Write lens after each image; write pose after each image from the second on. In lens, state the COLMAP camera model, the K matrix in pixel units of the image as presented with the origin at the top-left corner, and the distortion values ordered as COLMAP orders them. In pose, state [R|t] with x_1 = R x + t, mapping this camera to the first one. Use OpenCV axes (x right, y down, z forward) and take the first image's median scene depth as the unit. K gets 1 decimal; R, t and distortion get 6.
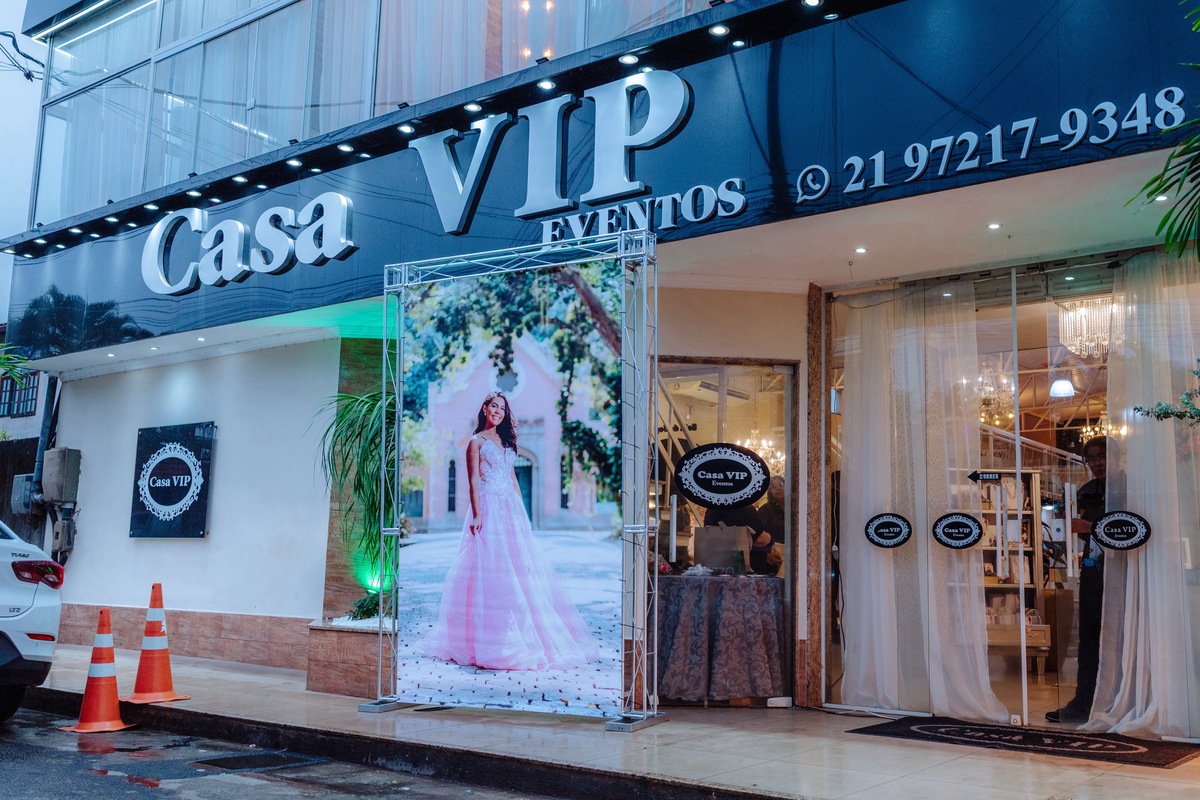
lens RADIAL K [[1226.9, 0, 600.0], [0, 1226.9, 400.0], [0, 0, 1]] dist [0.007545, 0.019360]
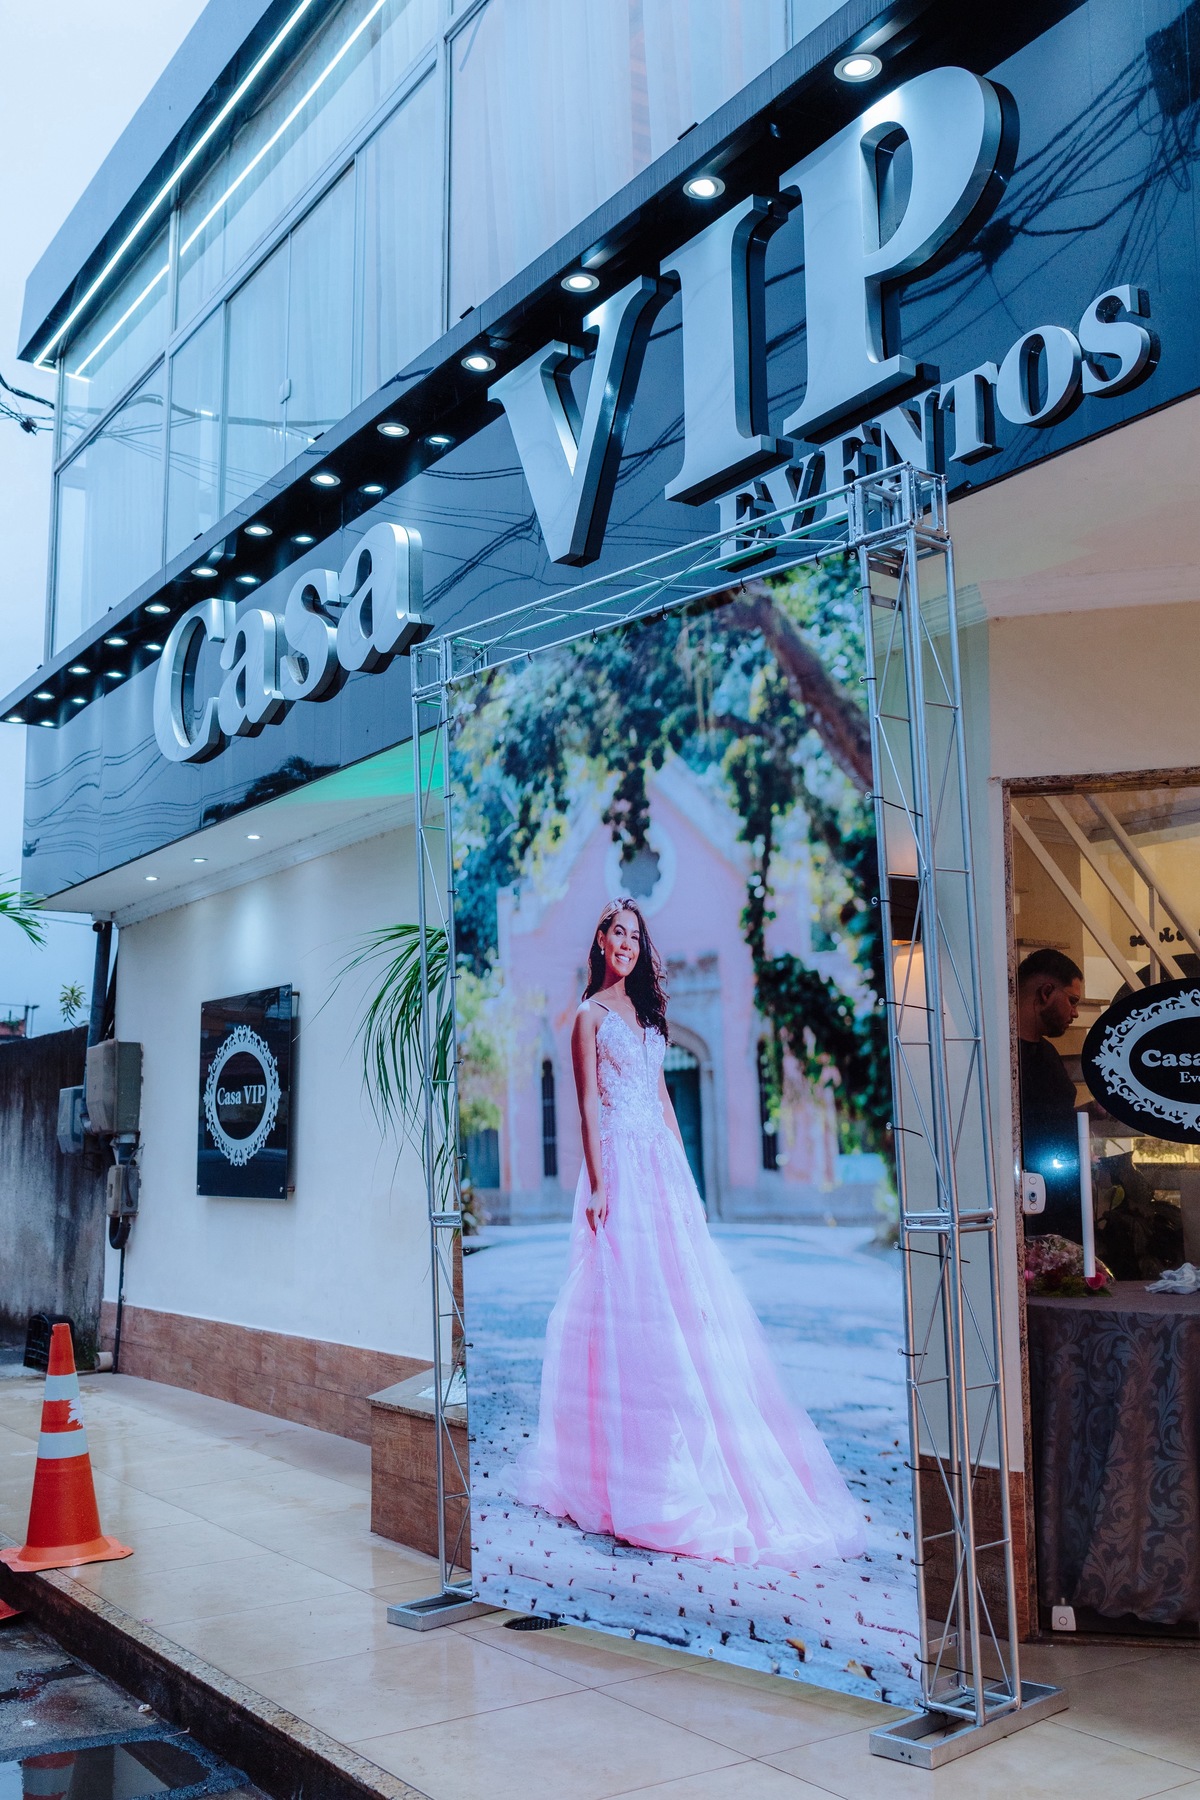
lens RADIAL K [[1840.3, 0, 602.4], [0, 1840.3, 903.3], [0, 0, 1]] dist [0.007545, 0.019360]
pose [[0.943111, -0.078537, -0.323068, 0.118712], [0.079677, 0.996773, -0.009717, 0.000631], [0.322789, -0.016577, 0.946326, 0.379673]]
